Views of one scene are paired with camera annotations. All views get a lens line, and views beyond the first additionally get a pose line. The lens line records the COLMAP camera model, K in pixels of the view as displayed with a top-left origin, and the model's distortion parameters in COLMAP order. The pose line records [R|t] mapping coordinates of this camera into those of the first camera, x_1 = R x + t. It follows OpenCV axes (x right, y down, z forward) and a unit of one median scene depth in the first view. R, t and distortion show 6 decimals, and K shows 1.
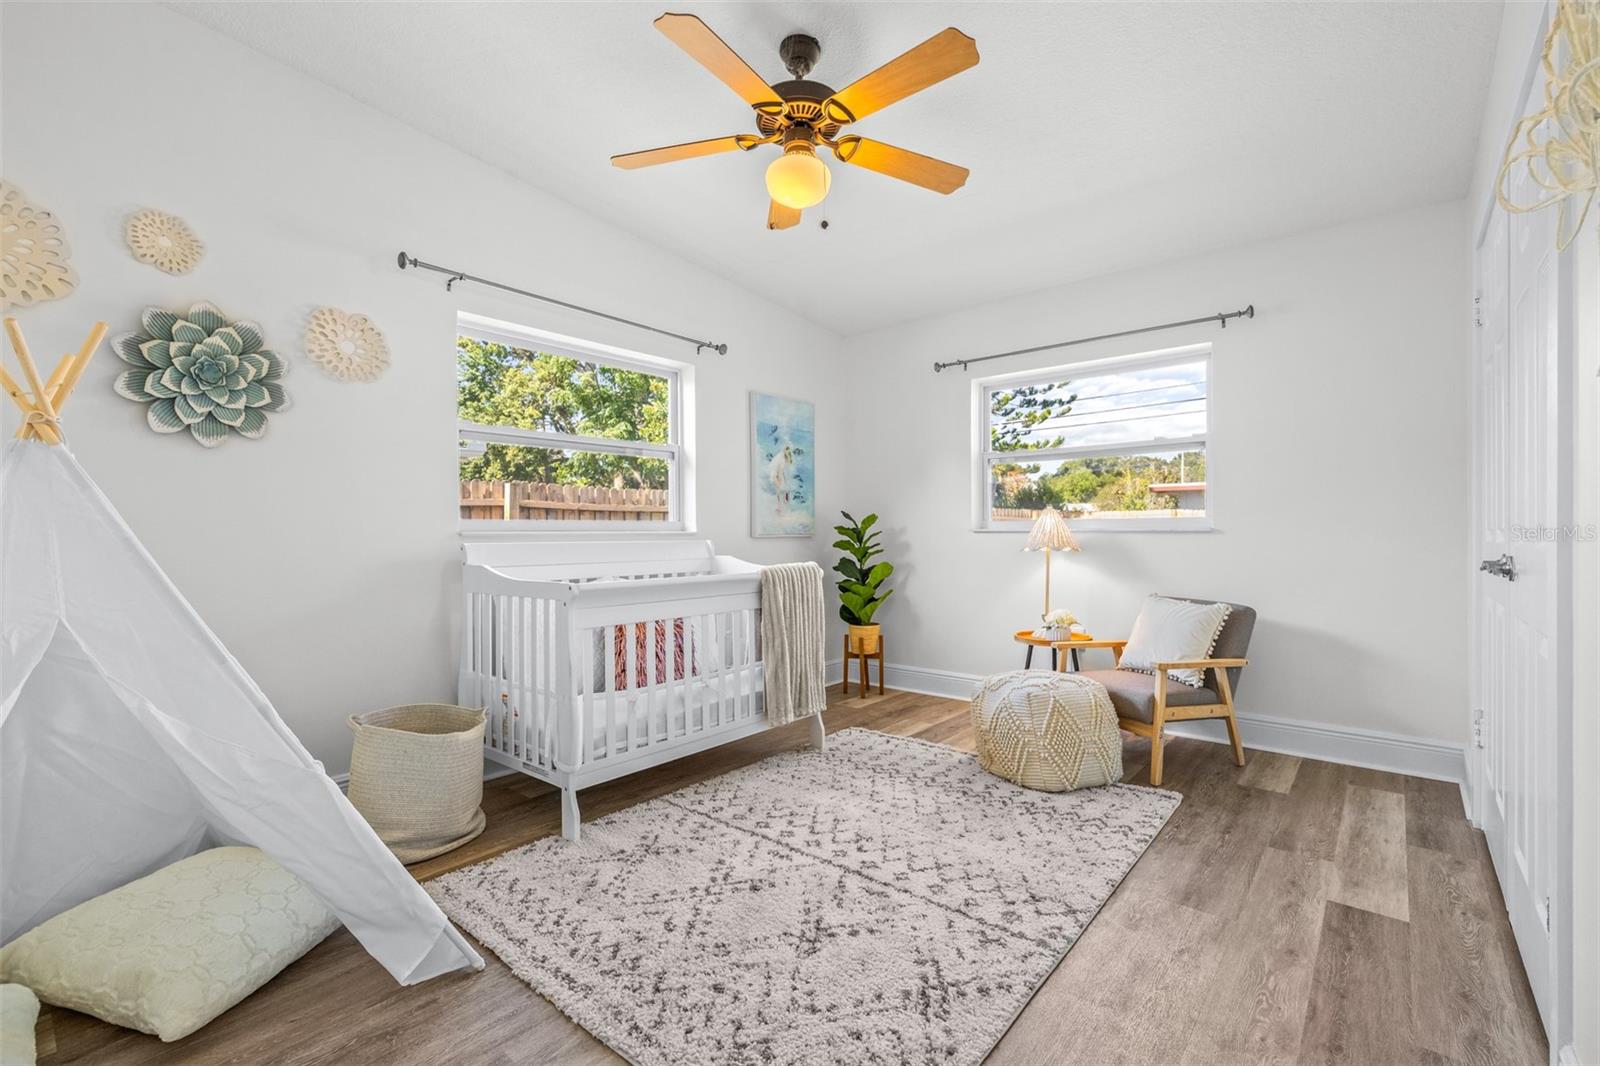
lens RADIAL K [[699.4, 0, 803.5], [0, 699.4, 541.8], [0, 0, 1]] dist [-0.000165, -0.000121]
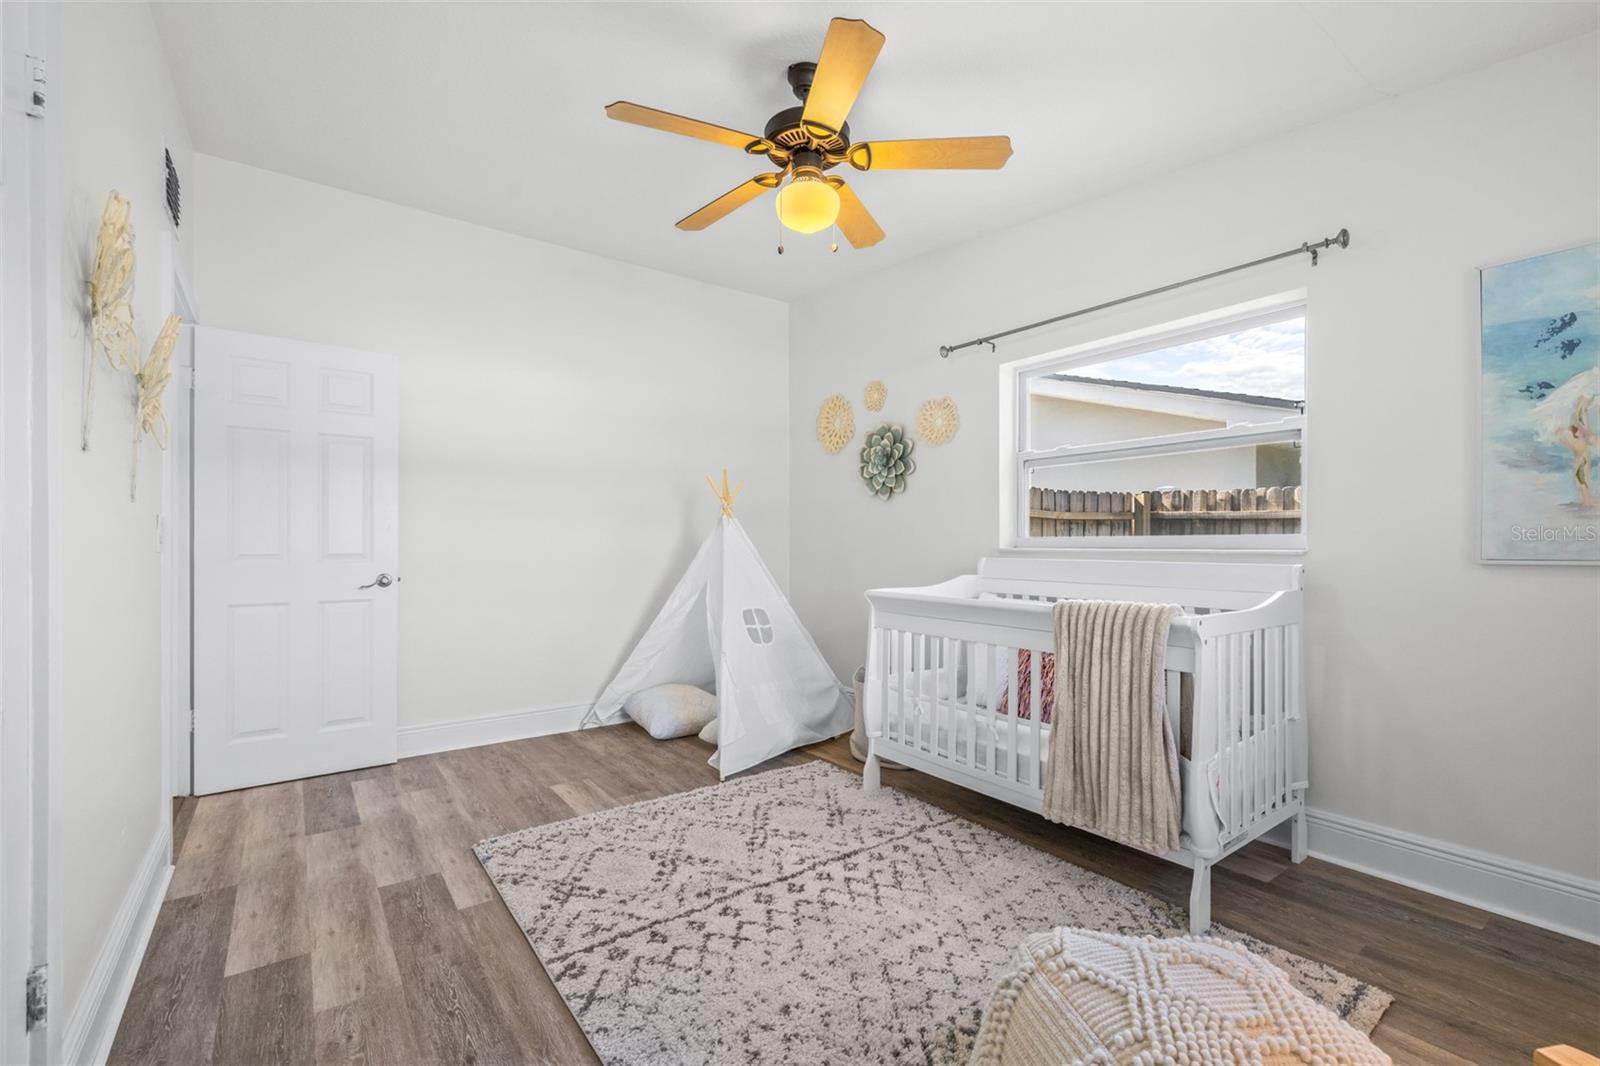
lens RADIAL K [[689.0, 0, 798.7], [0, 689.0, 555.4], [0, 0, 1]] dist [-0.003499, 0.000351]
pose [[-0.232789, 0.024271, -0.972224, 0.962590], [-0.009746, 0.999580, 0.027287, -0.039568], [0.972478, 0.015827, -0.232455, 1.214141]]
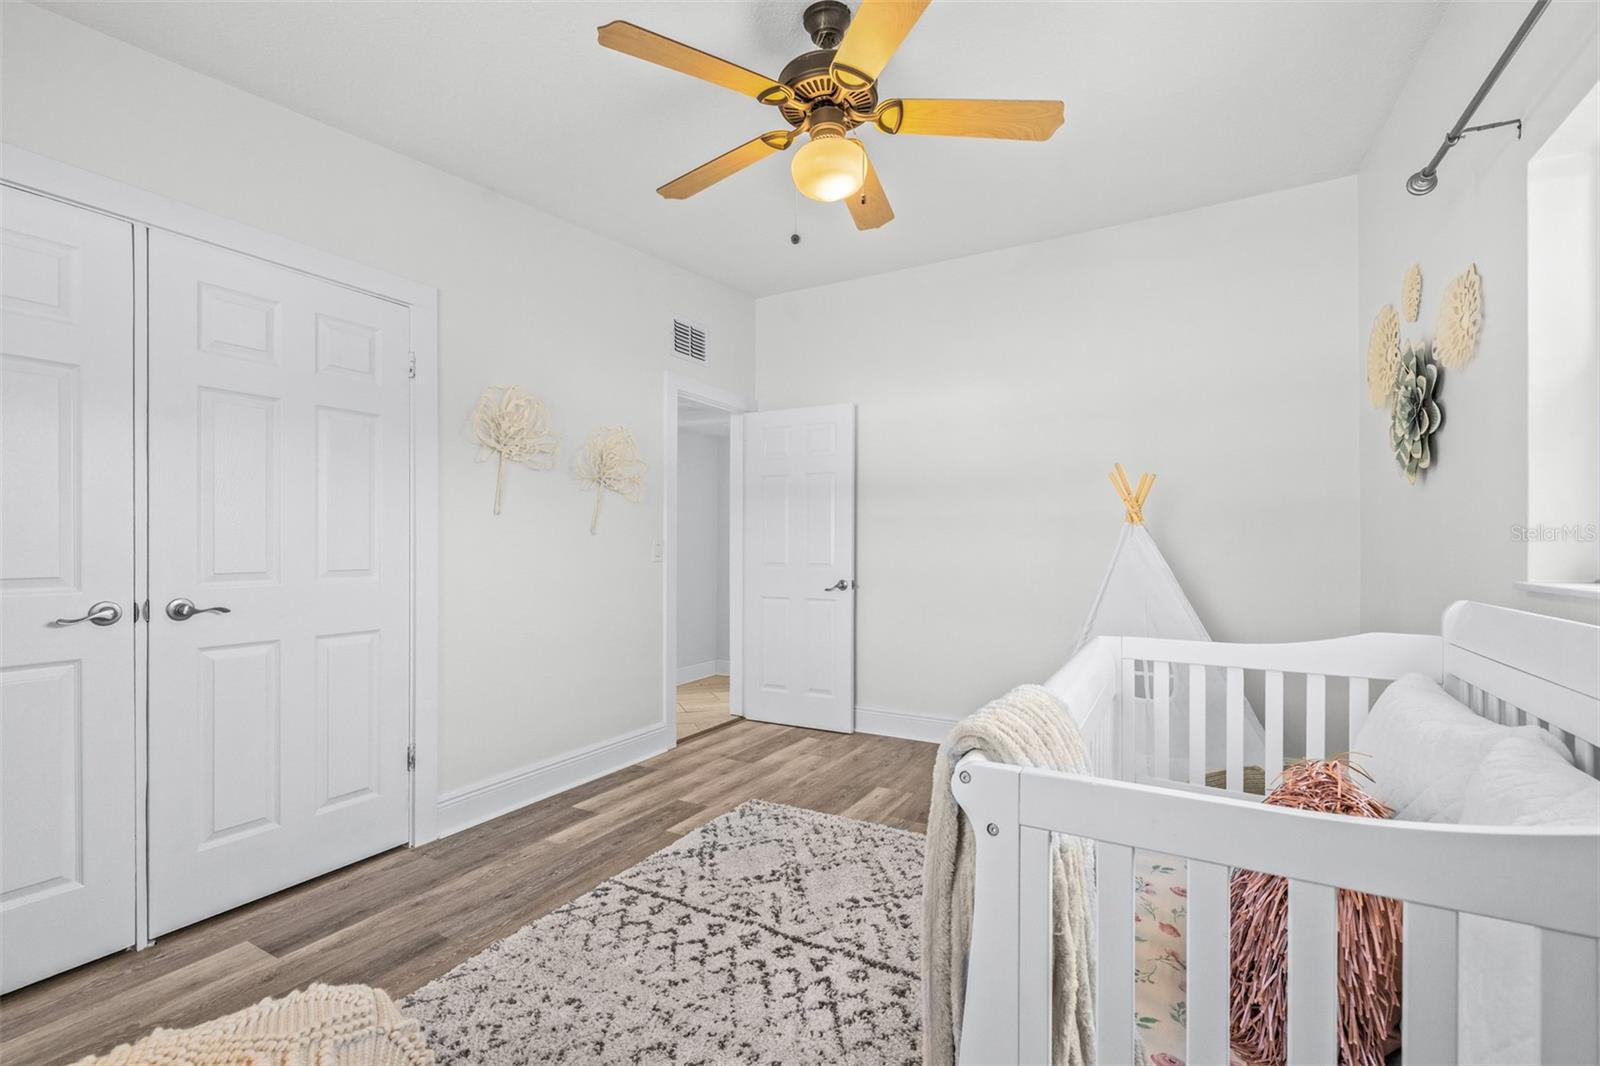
lens RADIAL K [[701.9, 0, 805.4], [0, 701.9, 574.0], [0, 0, 1]] dist [-0.002589, -0.000226]
pose [[-0.981470, 0.009957, -0.191357, 0.186396], [0.000141, 0.998686, 0.051241, -0.062171], [0.191616, 0.050265, -0.980182, 1.820678]]
